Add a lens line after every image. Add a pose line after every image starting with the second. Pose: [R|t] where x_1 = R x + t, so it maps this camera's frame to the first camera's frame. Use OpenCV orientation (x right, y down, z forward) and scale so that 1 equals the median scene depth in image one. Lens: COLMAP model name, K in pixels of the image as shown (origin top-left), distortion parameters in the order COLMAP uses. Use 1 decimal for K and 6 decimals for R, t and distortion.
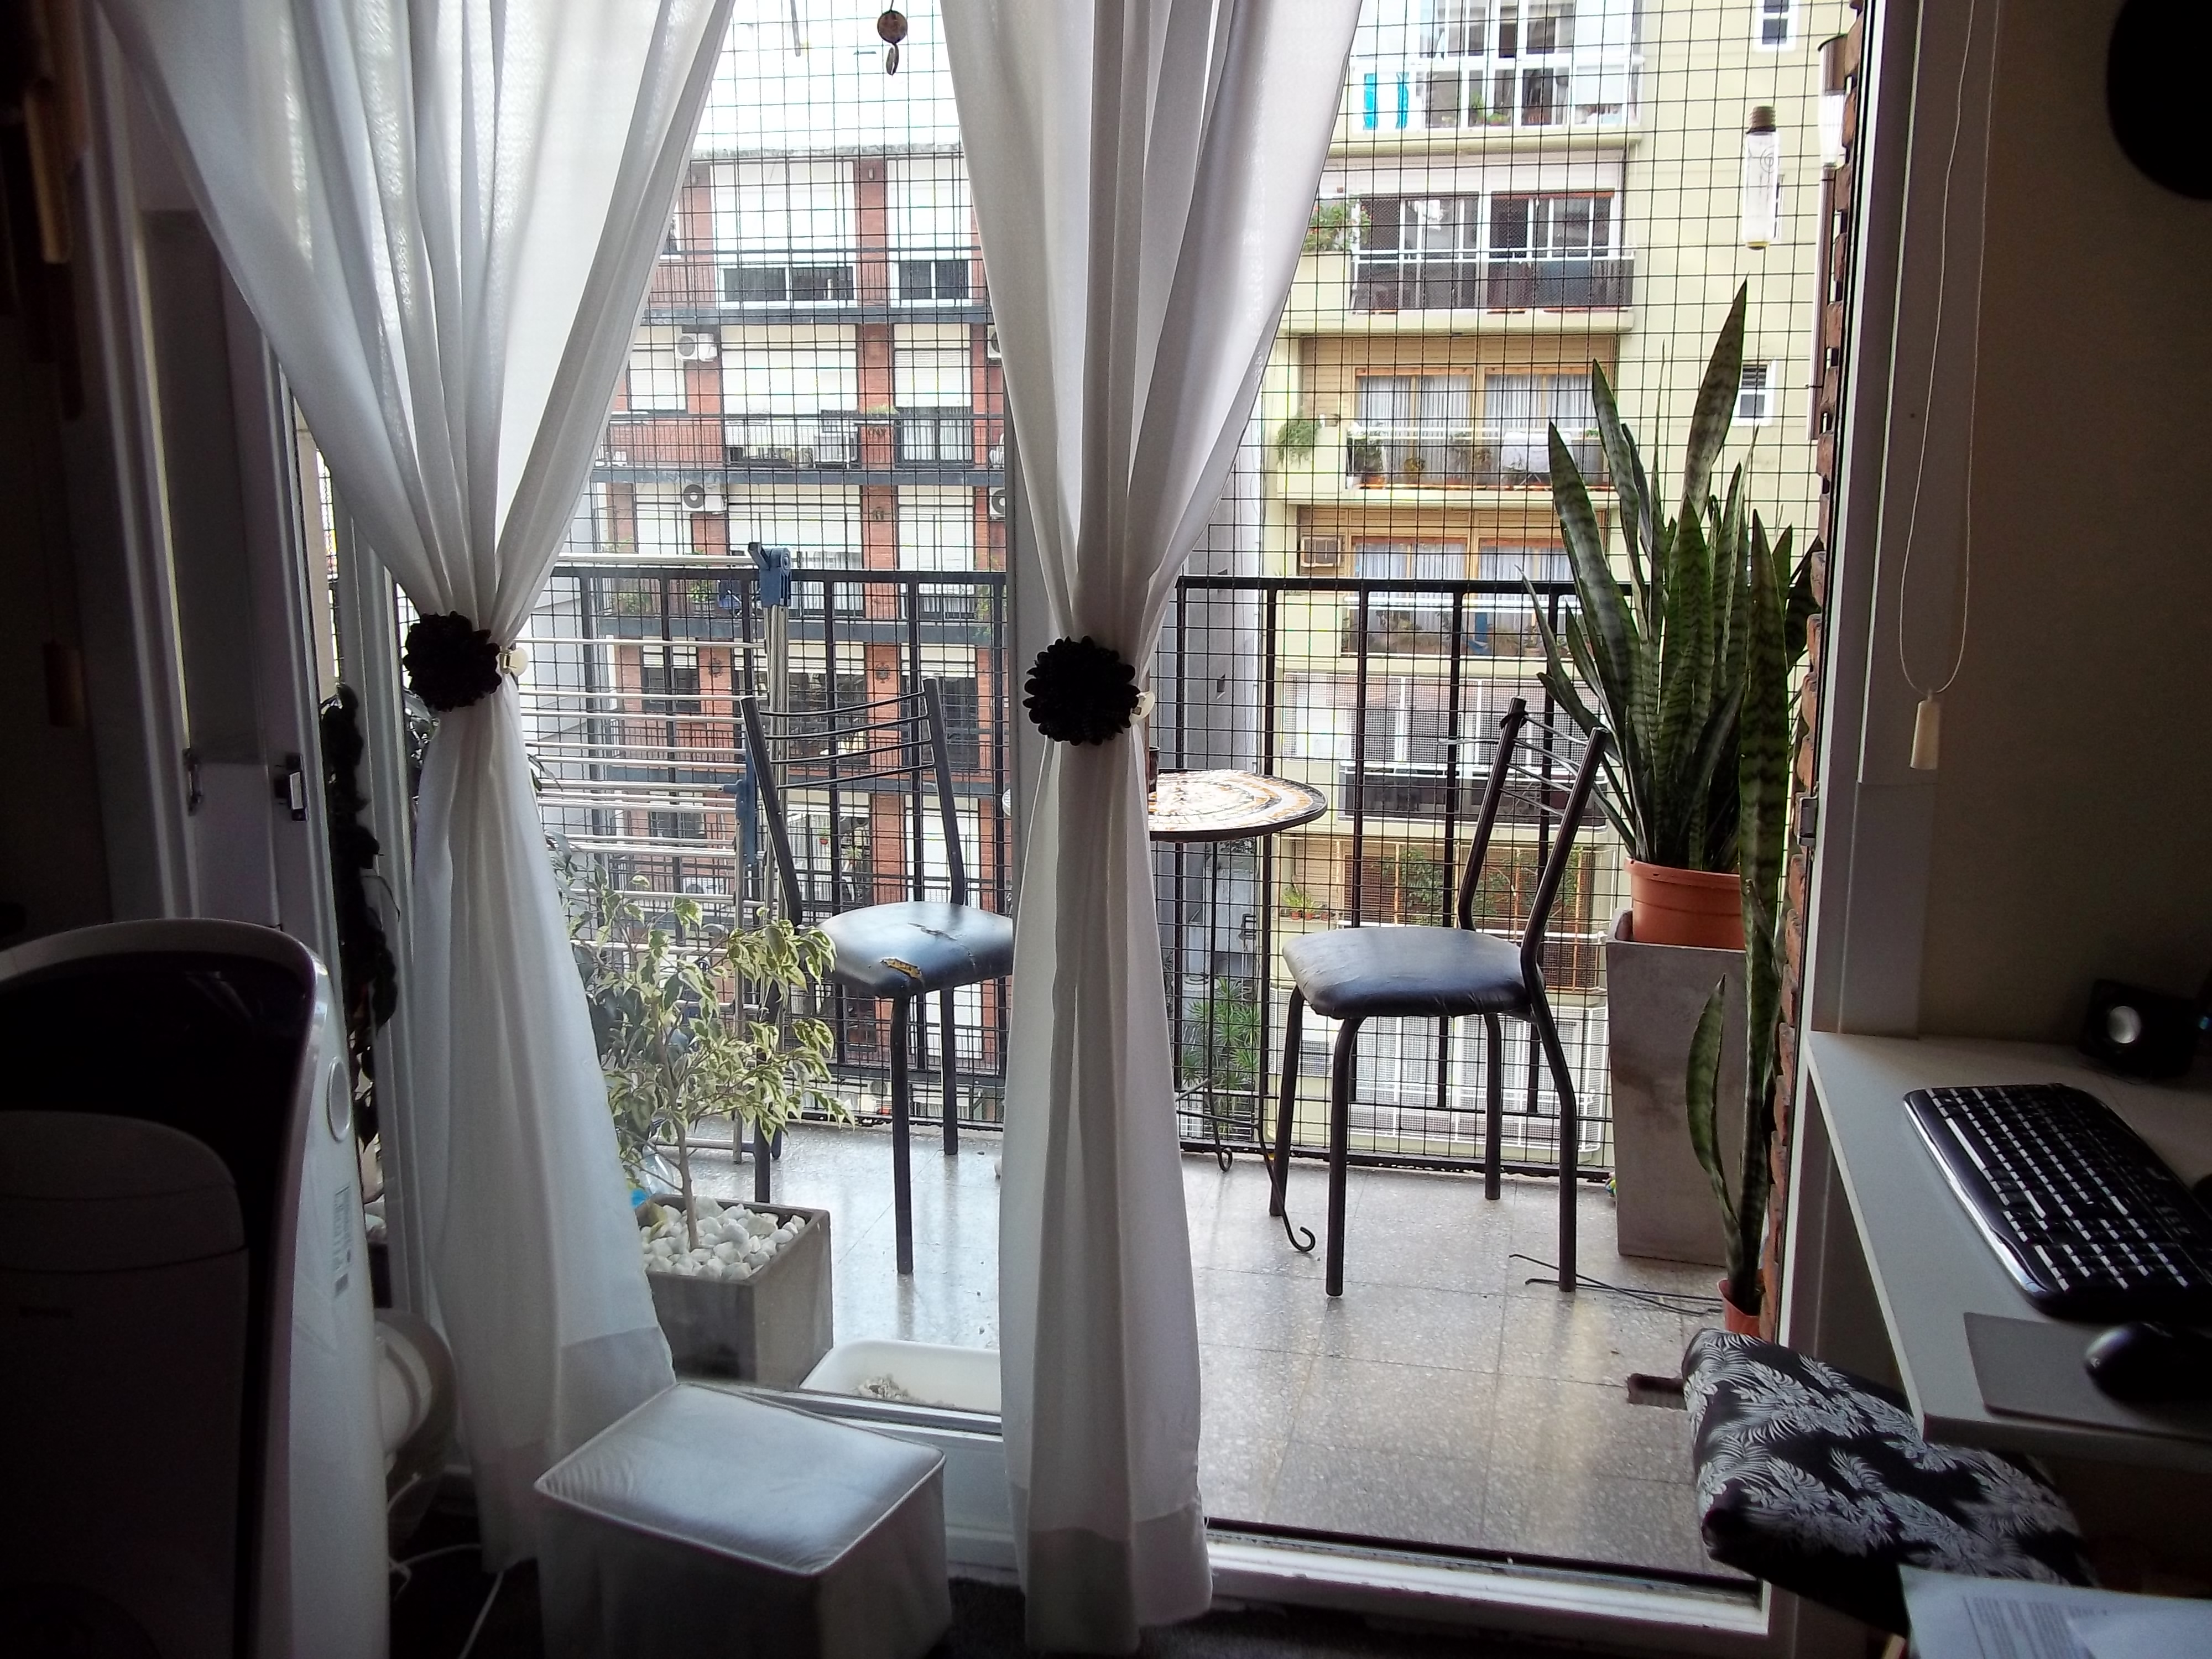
lens RADIAL K [[2096.4, 0, 1113.7], [0, 2096.4, 821.8], [0, 0, 1]] dist [0.006791, 0.000000]
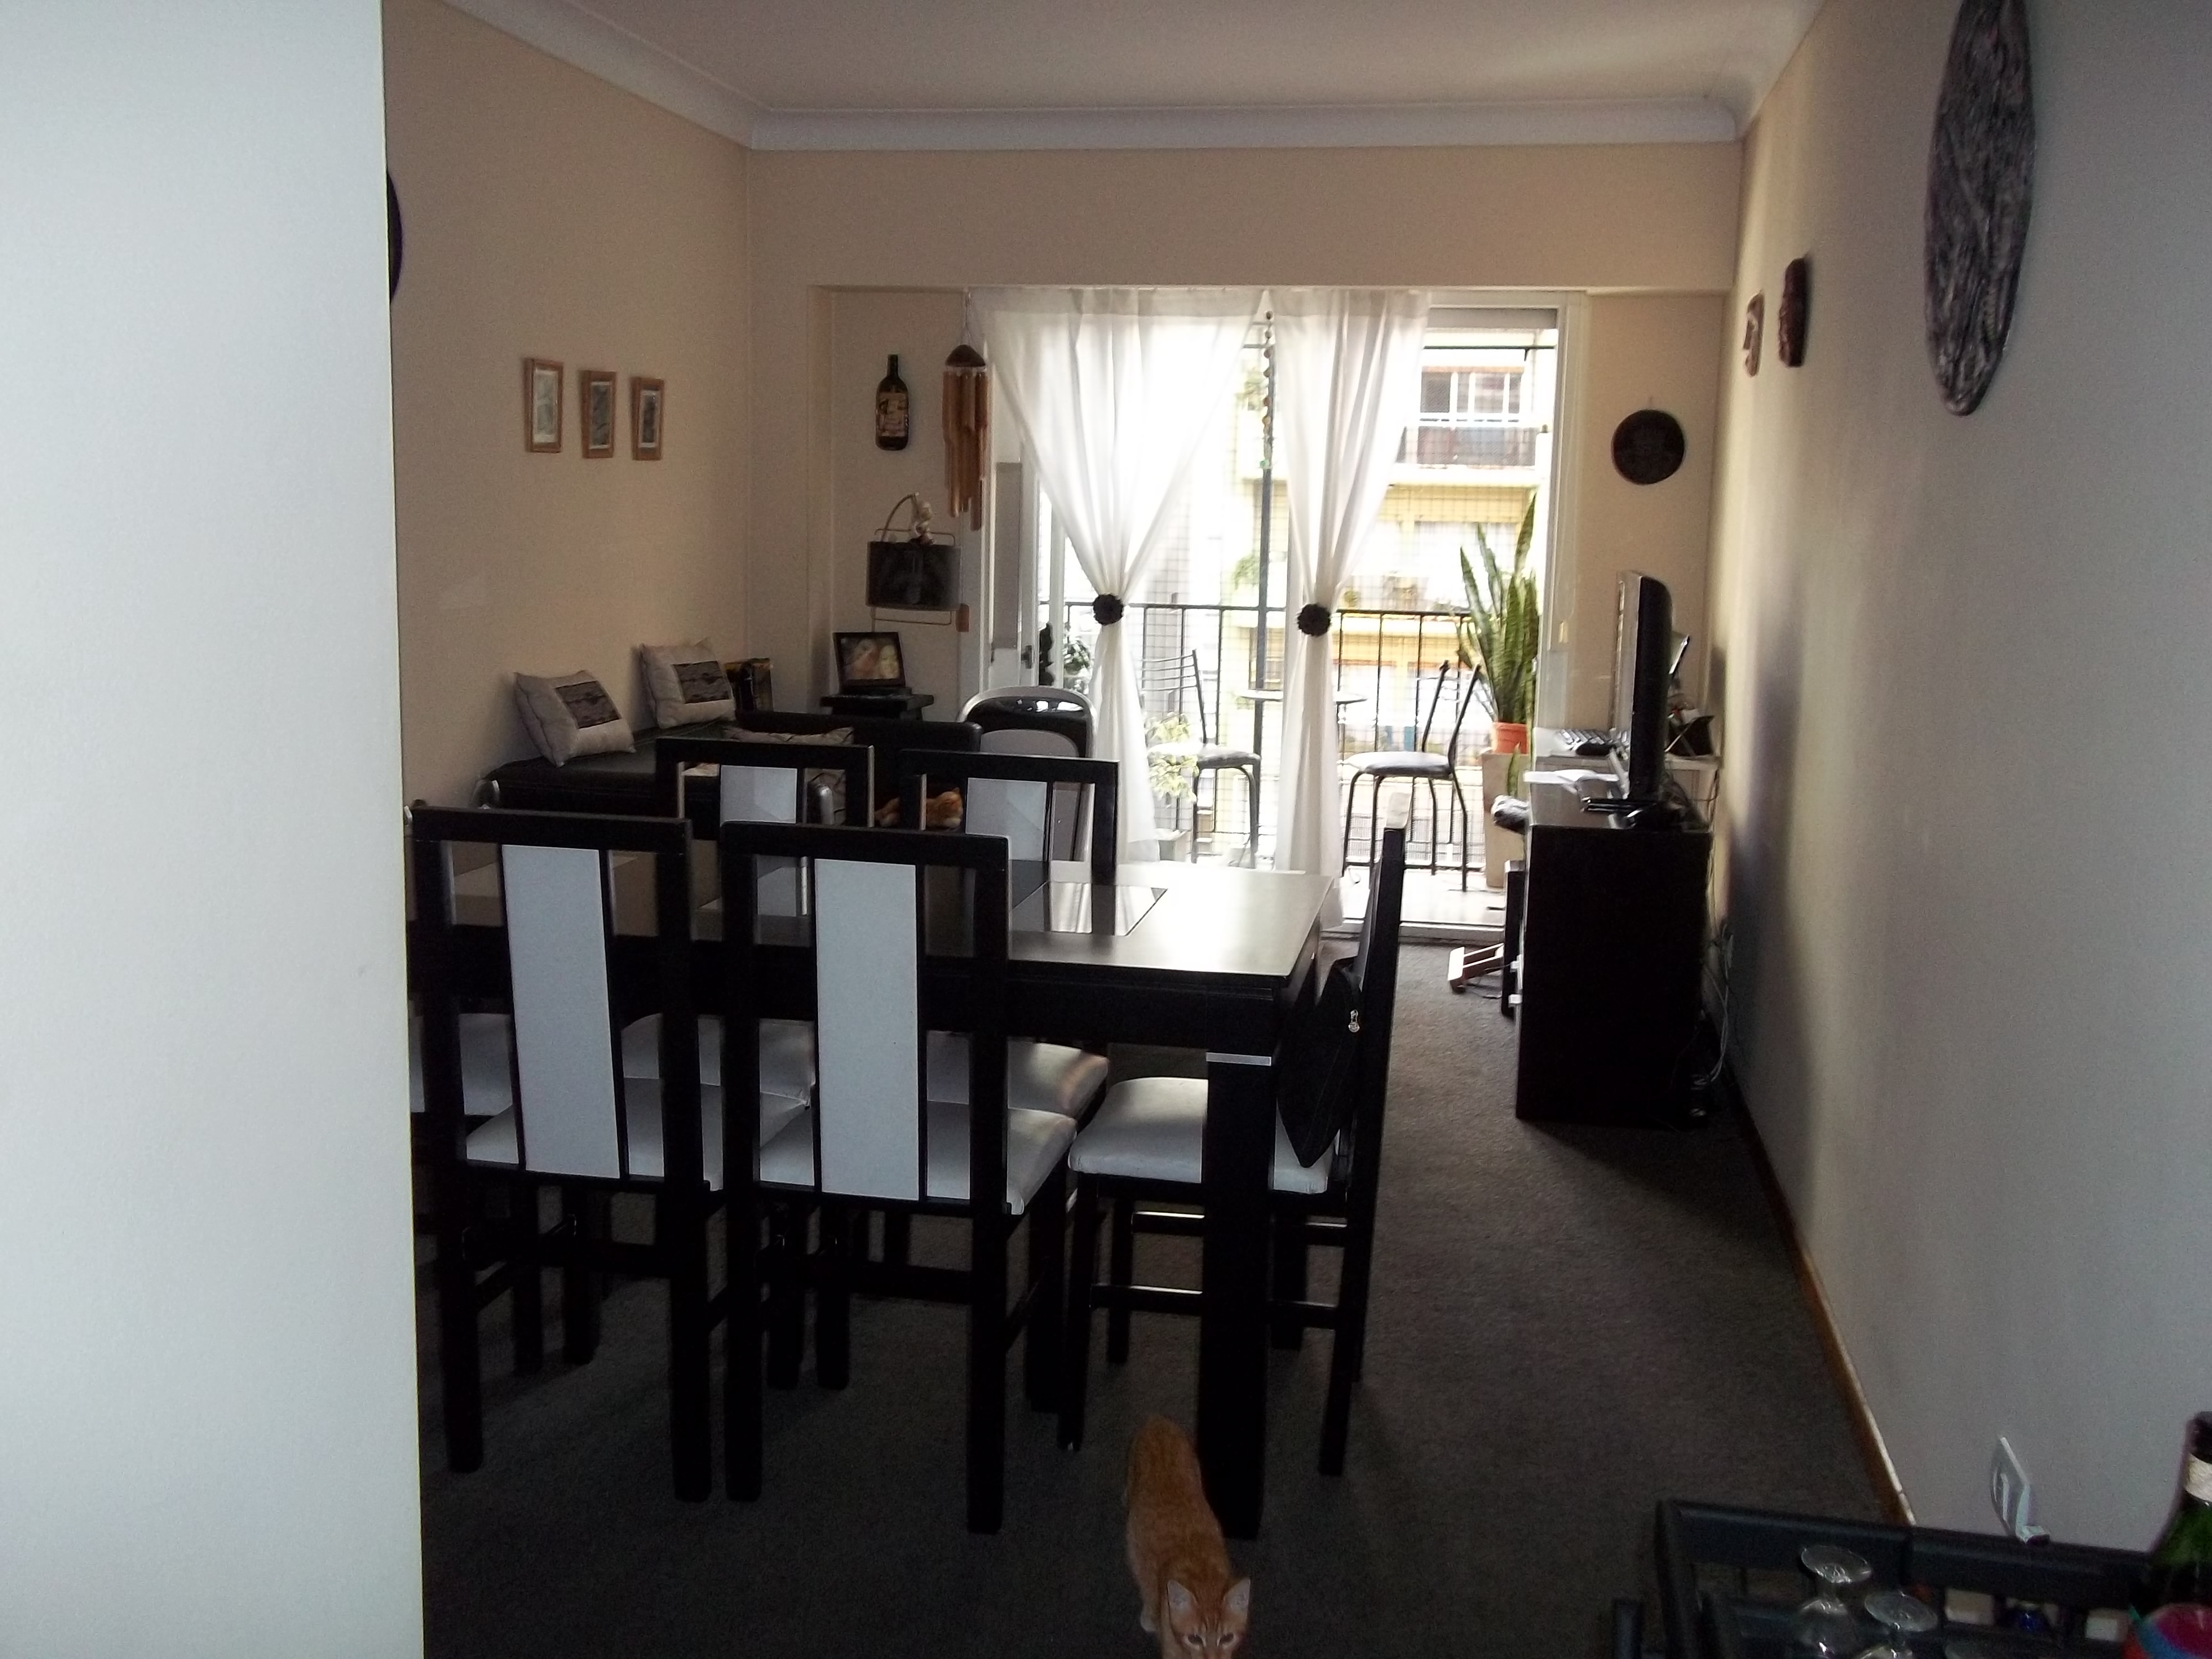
lens RADIAL K [[2096.4, 0, 1100.3], [0, 2096.4, 843.5], [0, 0, 1]] dist [0.006791, 0.000000]
pose [[0.999372, 0.018479, 0.030235, -0.287013], [-0.016821, 0.998387, -0.054226, 0.305622], [-0.031188, 0.053684, 0.998071, -1.452880]]
